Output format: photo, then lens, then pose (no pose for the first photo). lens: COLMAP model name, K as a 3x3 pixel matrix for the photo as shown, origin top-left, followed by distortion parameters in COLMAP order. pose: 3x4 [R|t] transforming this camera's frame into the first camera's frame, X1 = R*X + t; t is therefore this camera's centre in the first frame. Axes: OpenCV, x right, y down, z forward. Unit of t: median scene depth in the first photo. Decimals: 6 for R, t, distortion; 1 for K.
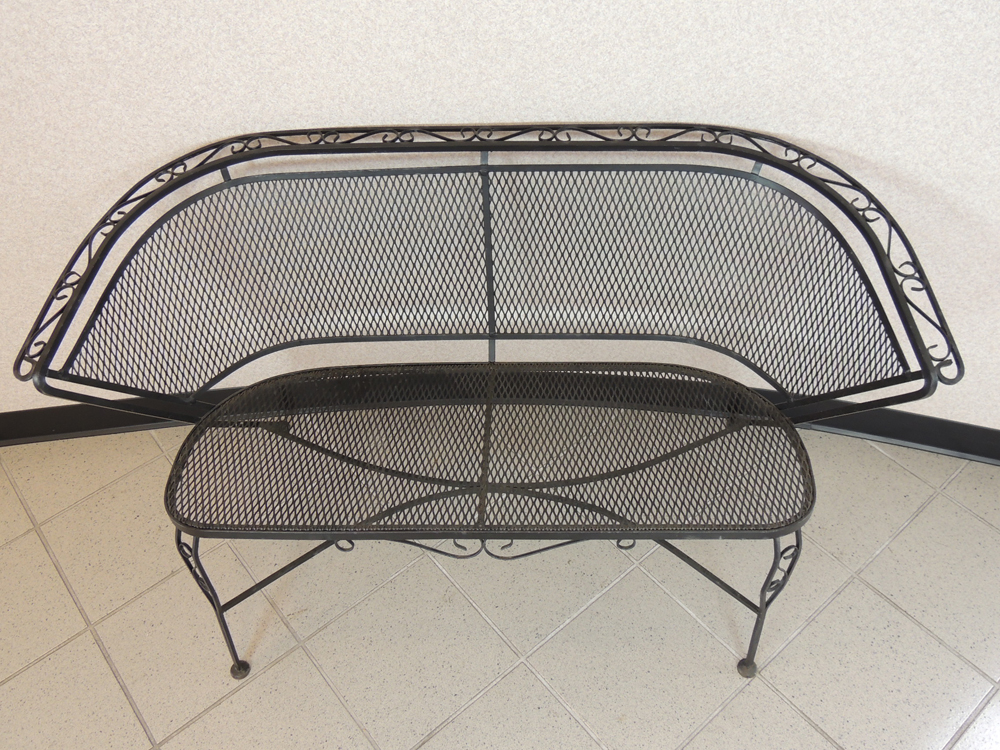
lens RADIAL K [[863.3, 0, 499.7], [0, 863.3, 374.6], [0, 0, 1]] dist [-0.017089, -0.007423]
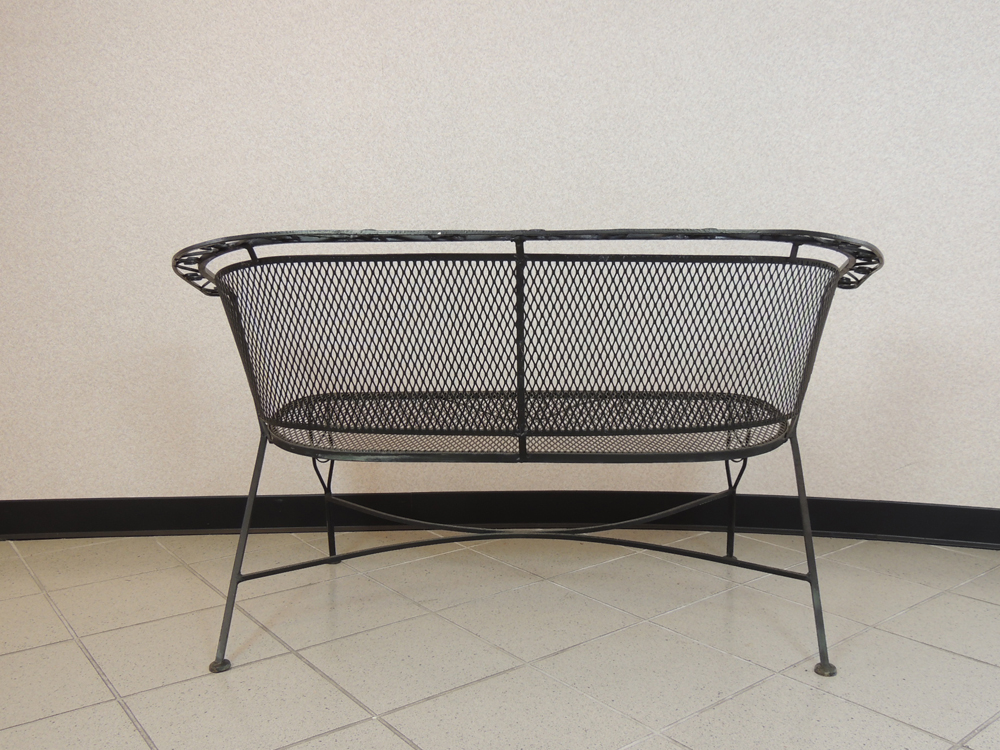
lens RADIAL K [[863.3, 0, 504.9], [0, 863.3, 378.5], [0, 0, 1]] dist [-0.017089, -0.007423]
pose [[0.998821, 0.038566, -0.029469, -0.148761], [-0.048419, 0.749638, -0.660075, 0.960934], [-0.003366, 0.660724, 0.750622, 0.018505]]
